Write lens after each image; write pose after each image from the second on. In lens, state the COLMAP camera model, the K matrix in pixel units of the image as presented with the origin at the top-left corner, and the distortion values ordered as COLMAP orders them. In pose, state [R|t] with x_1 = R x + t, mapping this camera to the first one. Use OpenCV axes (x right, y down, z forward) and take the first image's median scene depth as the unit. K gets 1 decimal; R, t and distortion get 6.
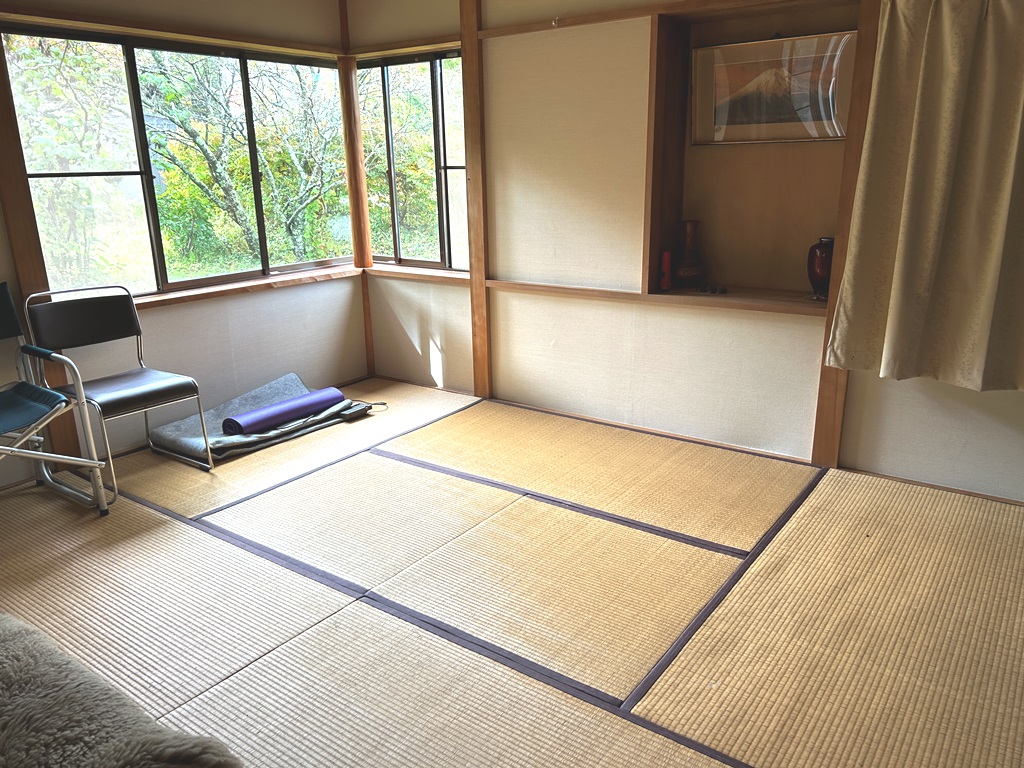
lens RADIAL K [[773.6, 0, 511.7], [0, 773.6, 382.3], [0, 0, 1]] dist [0.056804, -0.005060]
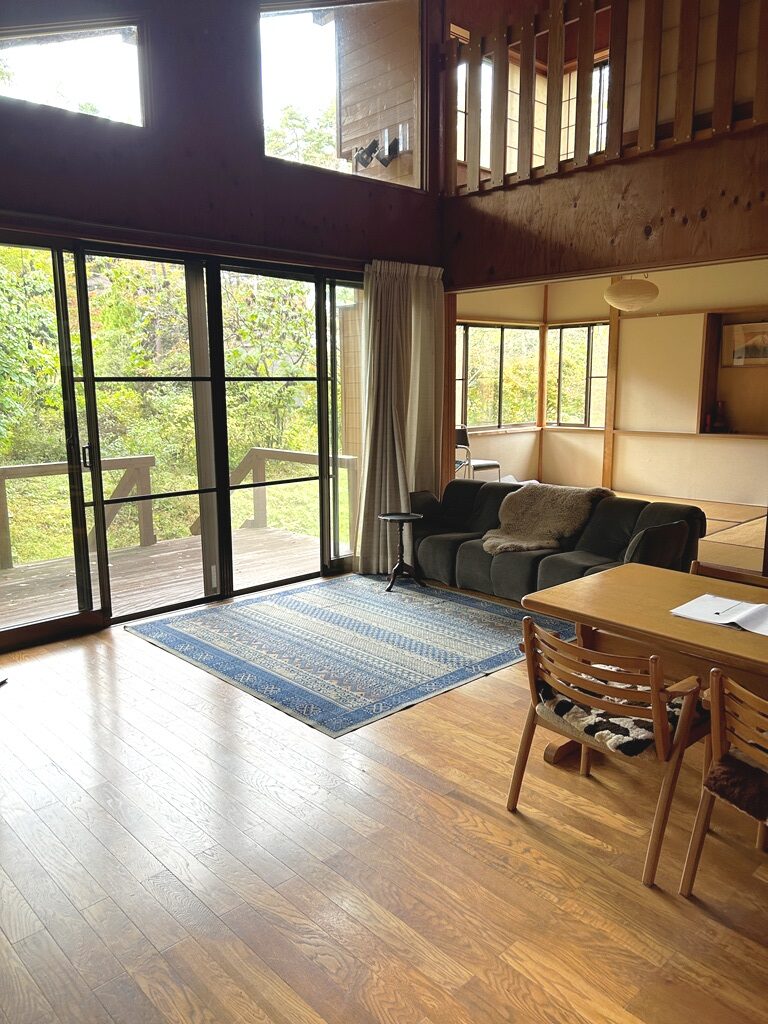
lens RADIAL K [[773.6, 0, 382.2], [0, 773.6, 511.7], [0, 0, 1]] dist [0.056804, -0.005060]
pose [[0.978733, 0.048671, -0.199279, -0.208842], [-0.069803, 0.992493, -0.100427, 0.326786], [0.192895, 0.112202, 0.974783, -1.086996]]
